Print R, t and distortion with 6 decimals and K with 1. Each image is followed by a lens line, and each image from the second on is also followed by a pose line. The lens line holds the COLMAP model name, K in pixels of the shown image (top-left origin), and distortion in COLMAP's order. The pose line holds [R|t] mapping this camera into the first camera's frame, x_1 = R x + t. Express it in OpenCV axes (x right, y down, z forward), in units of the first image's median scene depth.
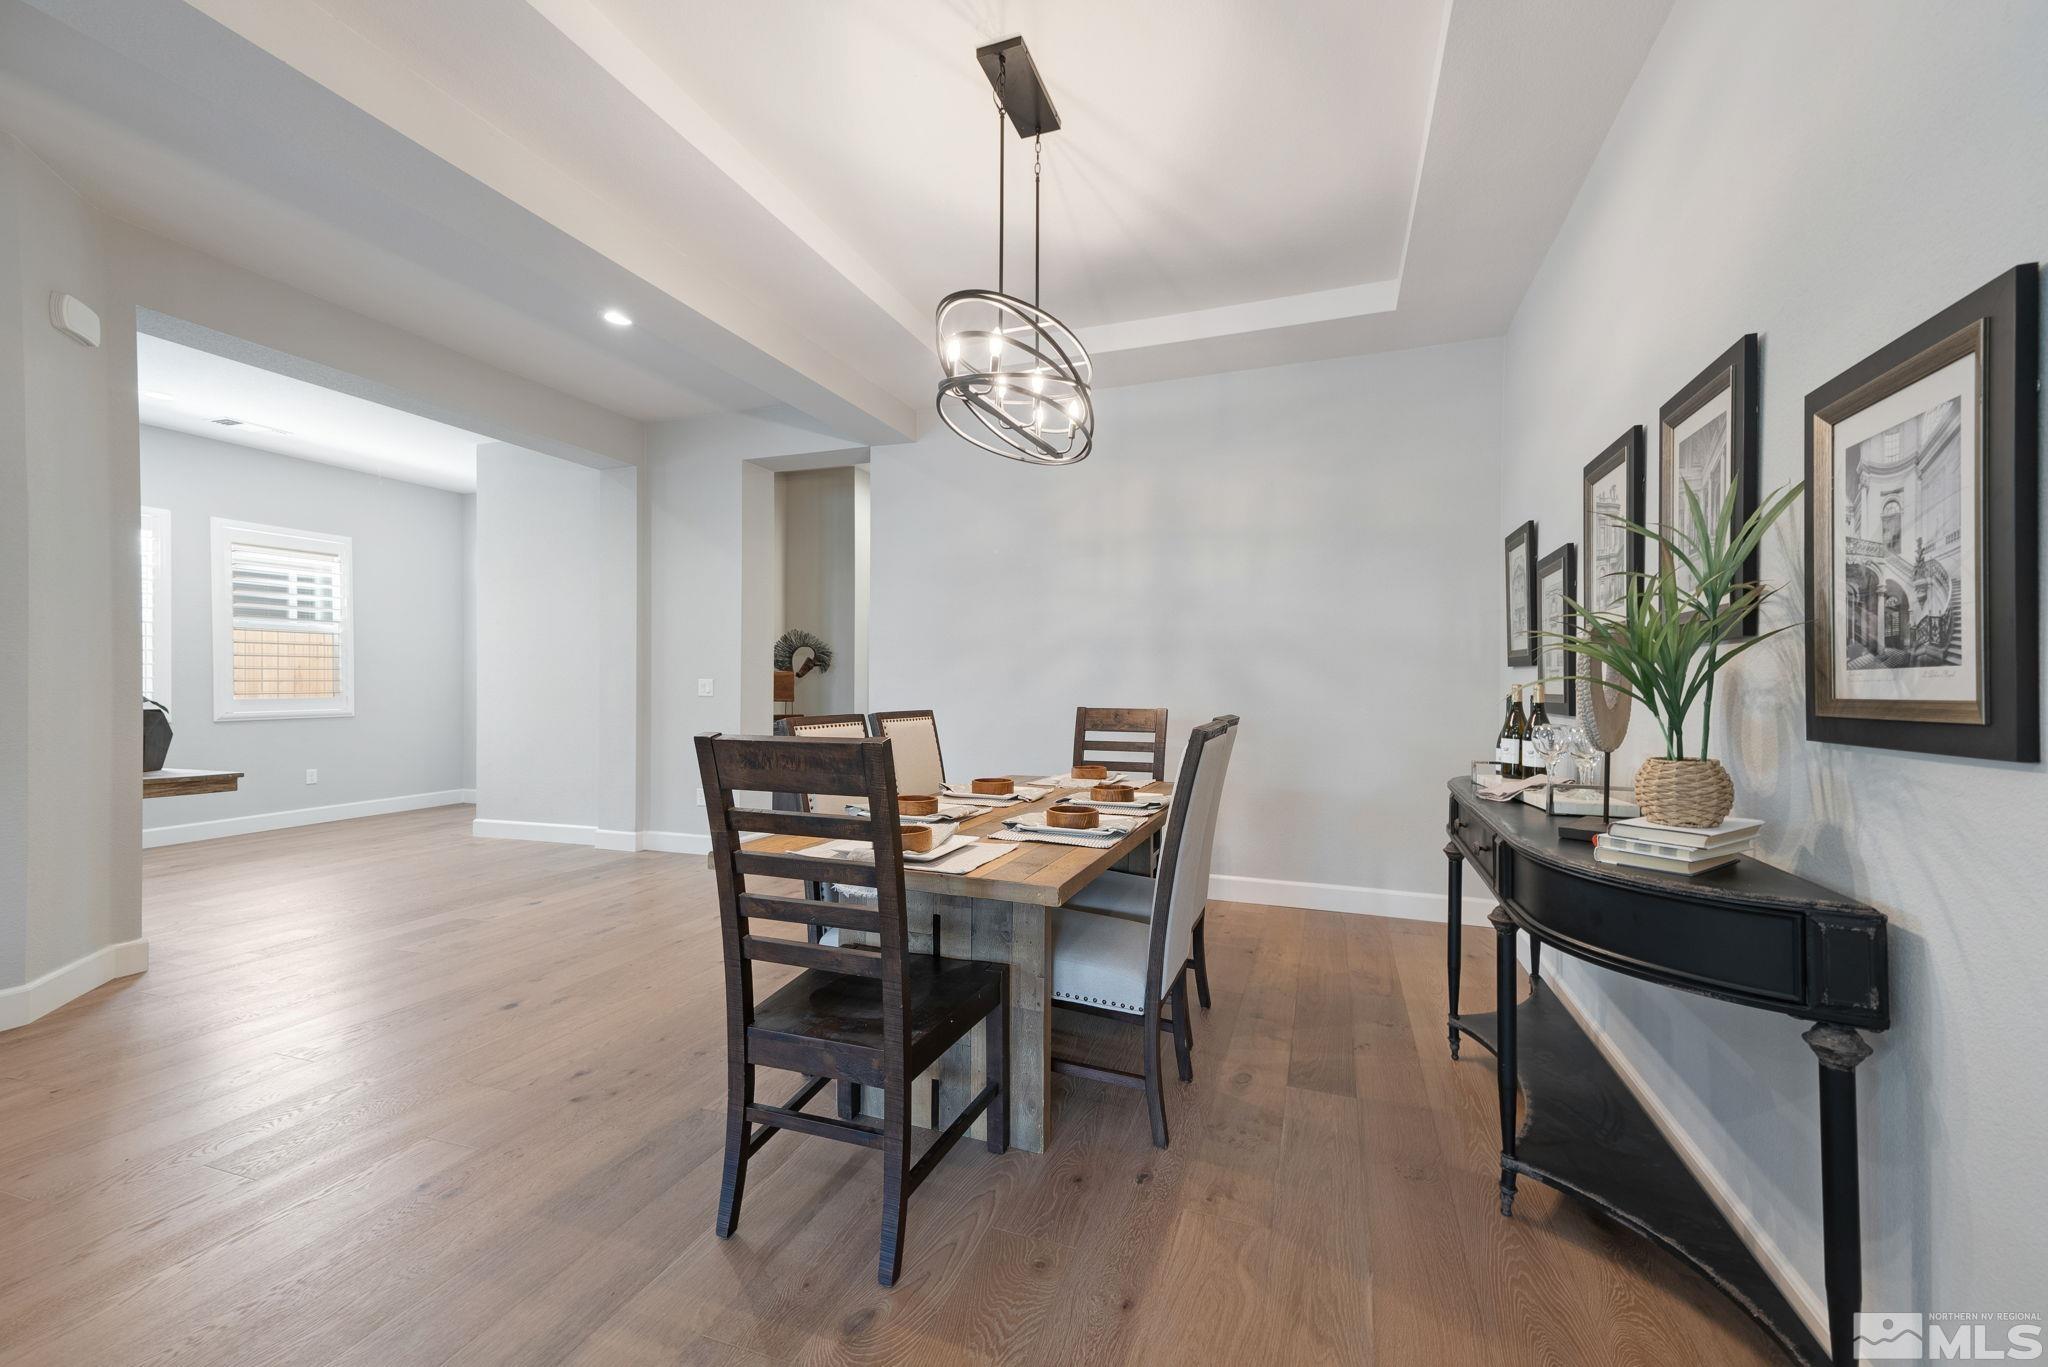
lens RADIAL K [[847.8, 0, 1020.0], [0, 847.8, 686.7], [0, 0, 1]] dist [0.002606, 0.000028]
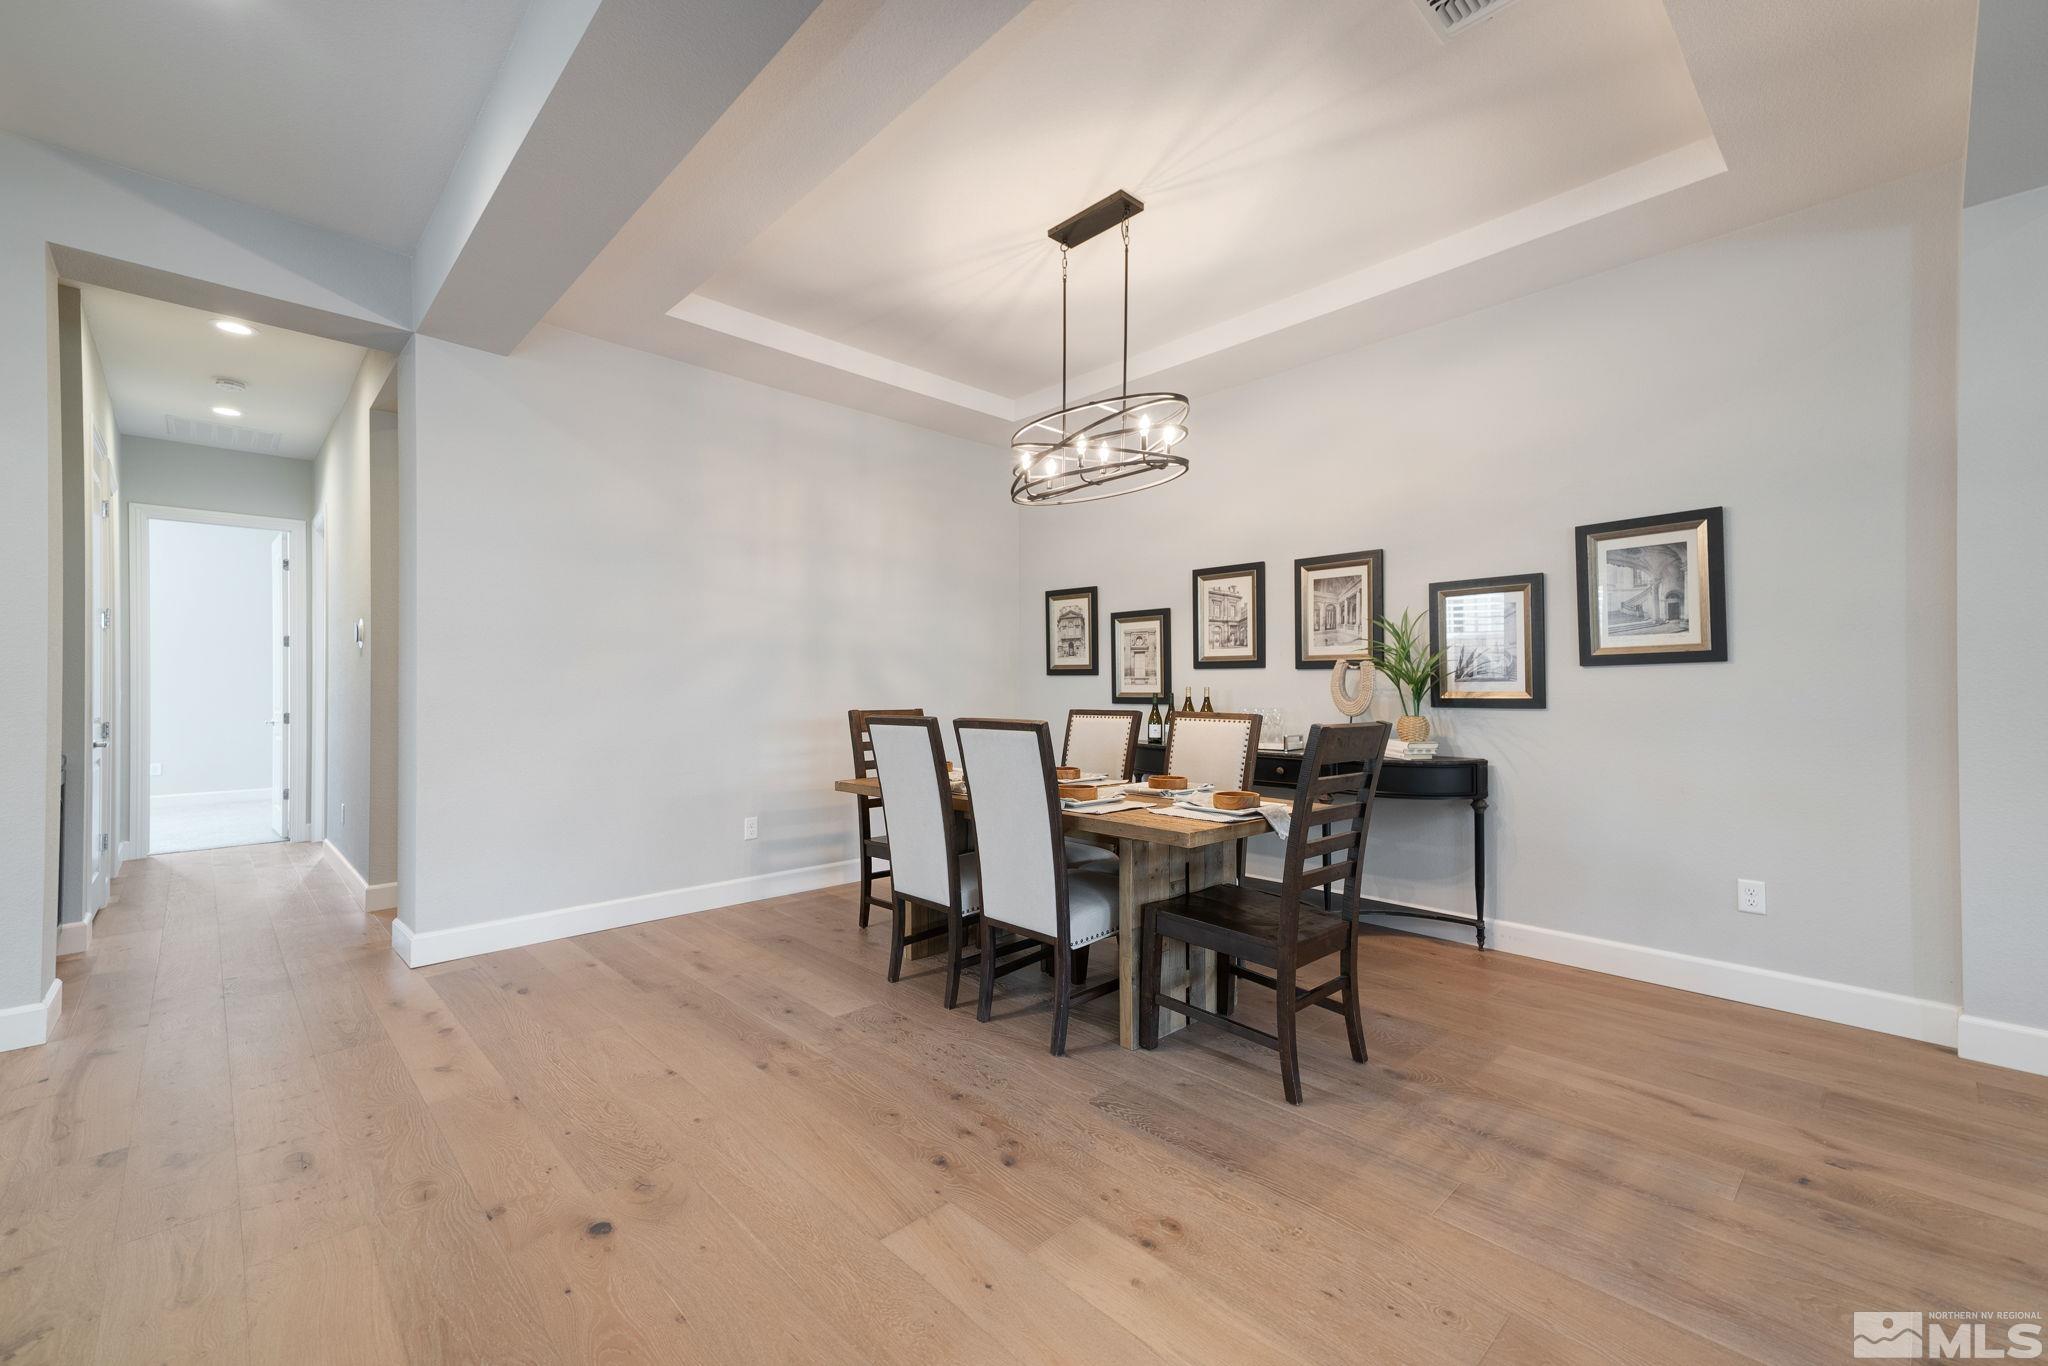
lens RADIAL K [[847.8, 0, 1021.5], [0, 847.8, 682.2], [0, 0, 1]] dist [0.002606, 0.000028]
pose [[0.441181, 0.003115, 0.897413, -1.159203], [0.000698, 0.999992, -0.003814, -0.007465], [-0.897418, 0.002309, 0.441176, 0.532813]]
